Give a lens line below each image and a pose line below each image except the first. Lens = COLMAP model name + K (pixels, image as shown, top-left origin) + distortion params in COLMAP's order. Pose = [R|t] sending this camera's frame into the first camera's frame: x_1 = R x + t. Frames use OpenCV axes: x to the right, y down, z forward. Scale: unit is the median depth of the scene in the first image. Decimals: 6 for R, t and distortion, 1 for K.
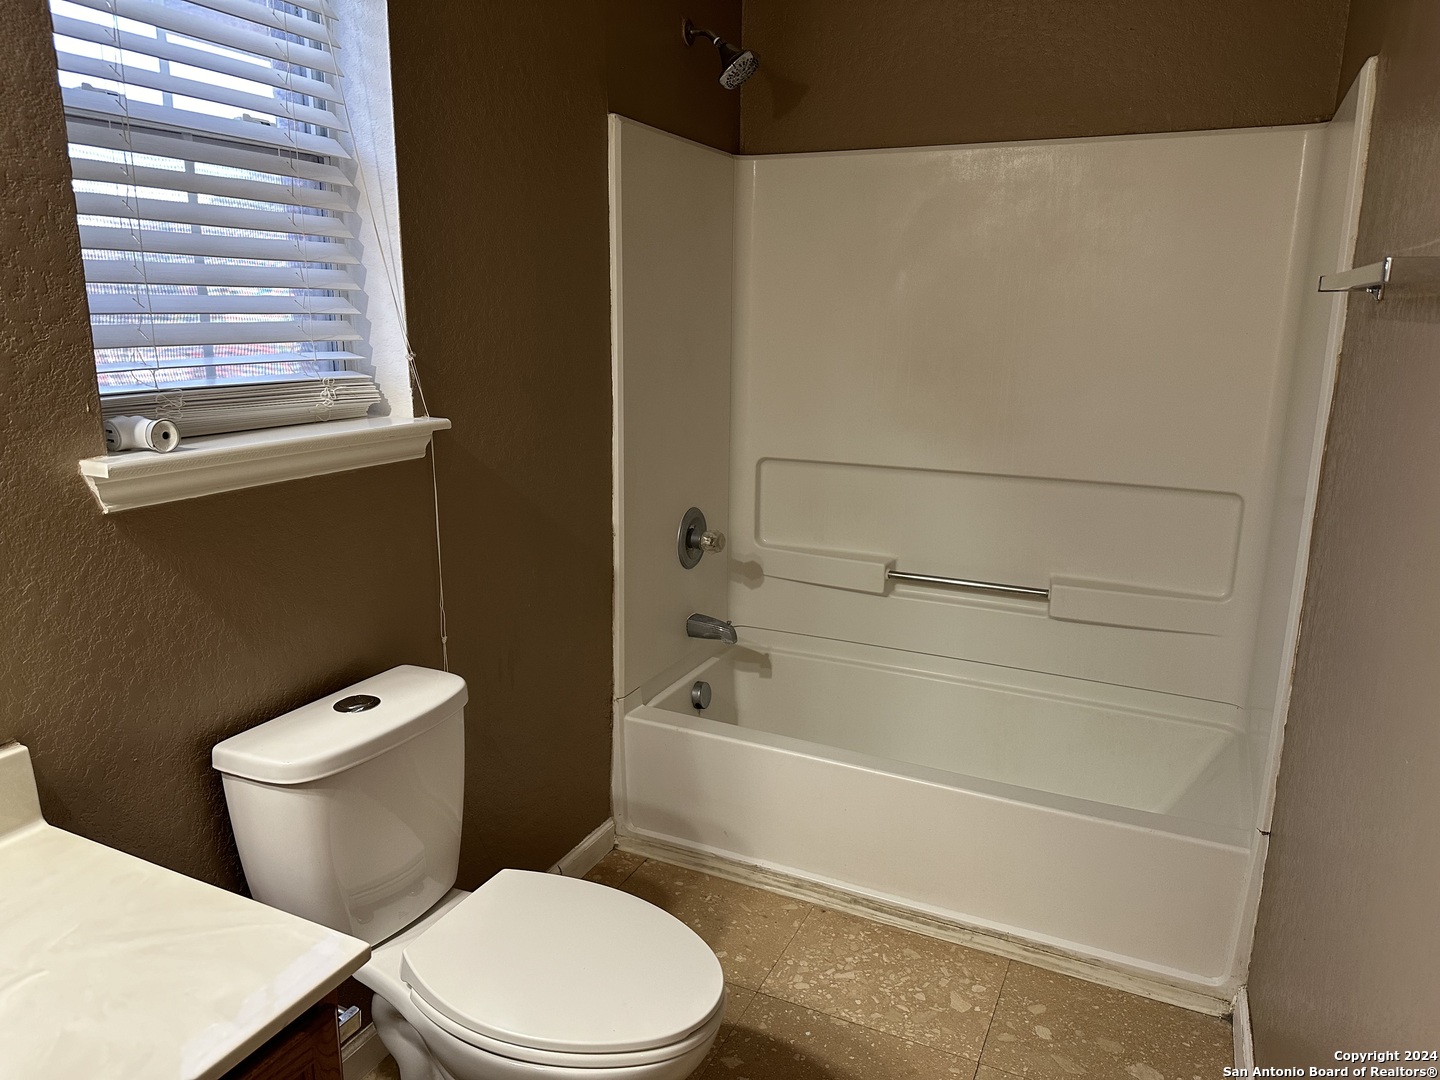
lens RADIAL K [[1011.1, 0, 721.0], [0, 1011.1, 535.1], [0, 0, 1]] dist [0.049376, -0.064109]
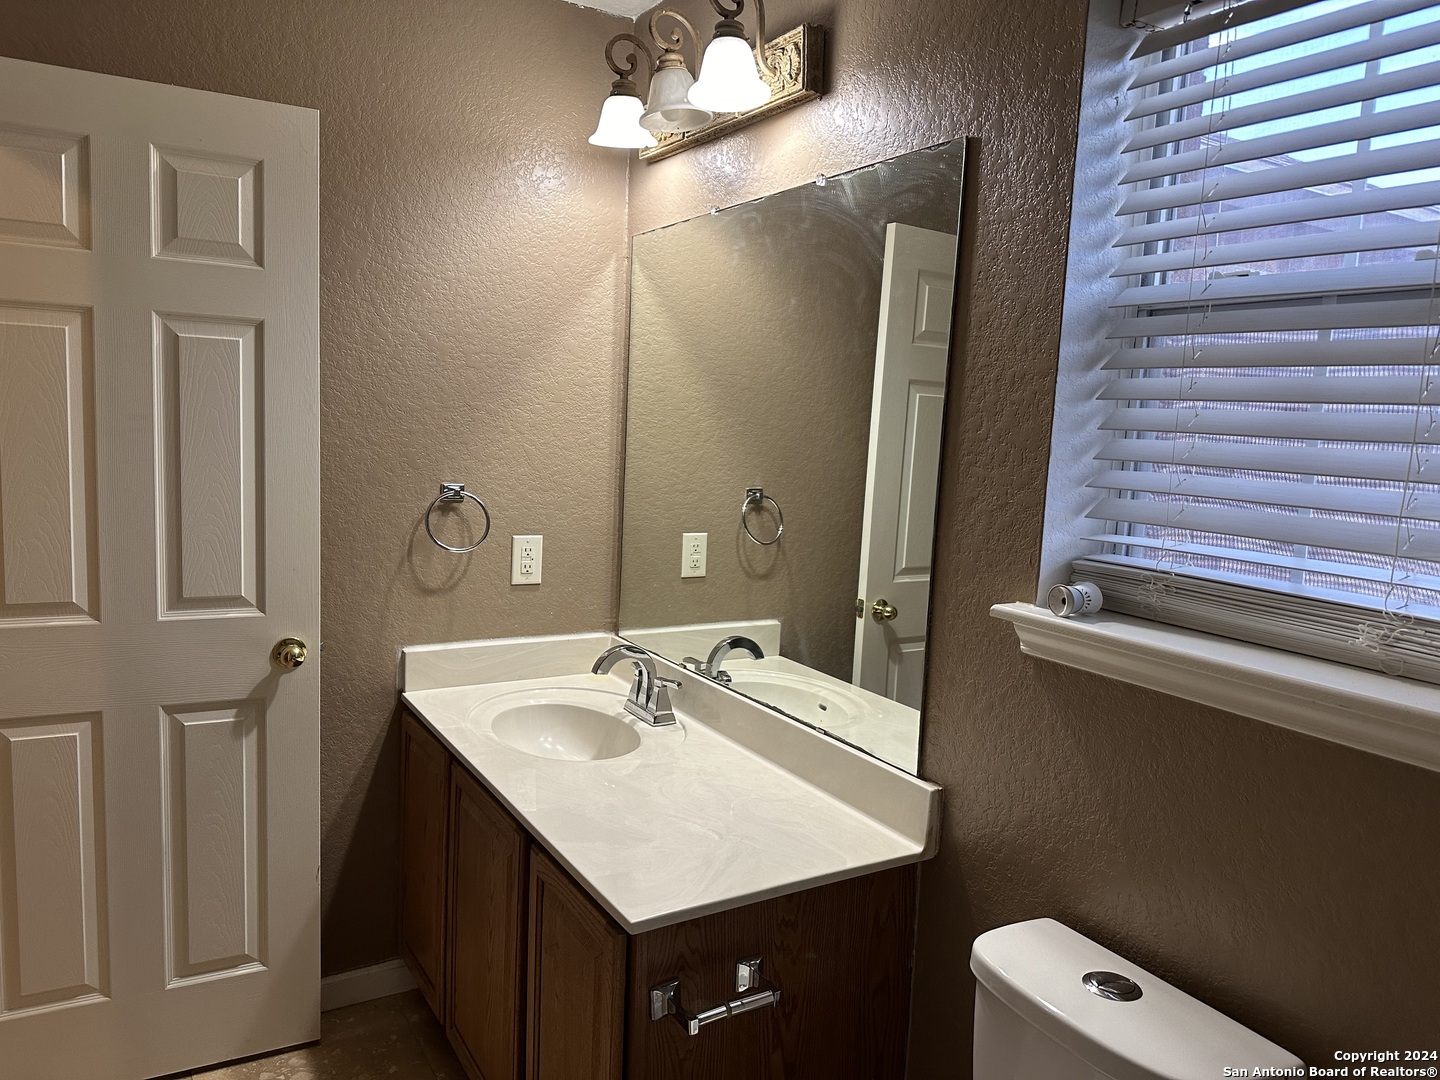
lens RADIAL K [[1011.1, 0, 712.9], [0, 1011.1, 533.5], [0, 0, 1]] dist [0.049376, -0.064109]
pose [[-0.552542, 0.053322, -0.831778, 0.557677], [-0.241859, 0.944755, 0.221229, -0.326139], [0.797623, 0.323411, -0.509120, 1.293880]]
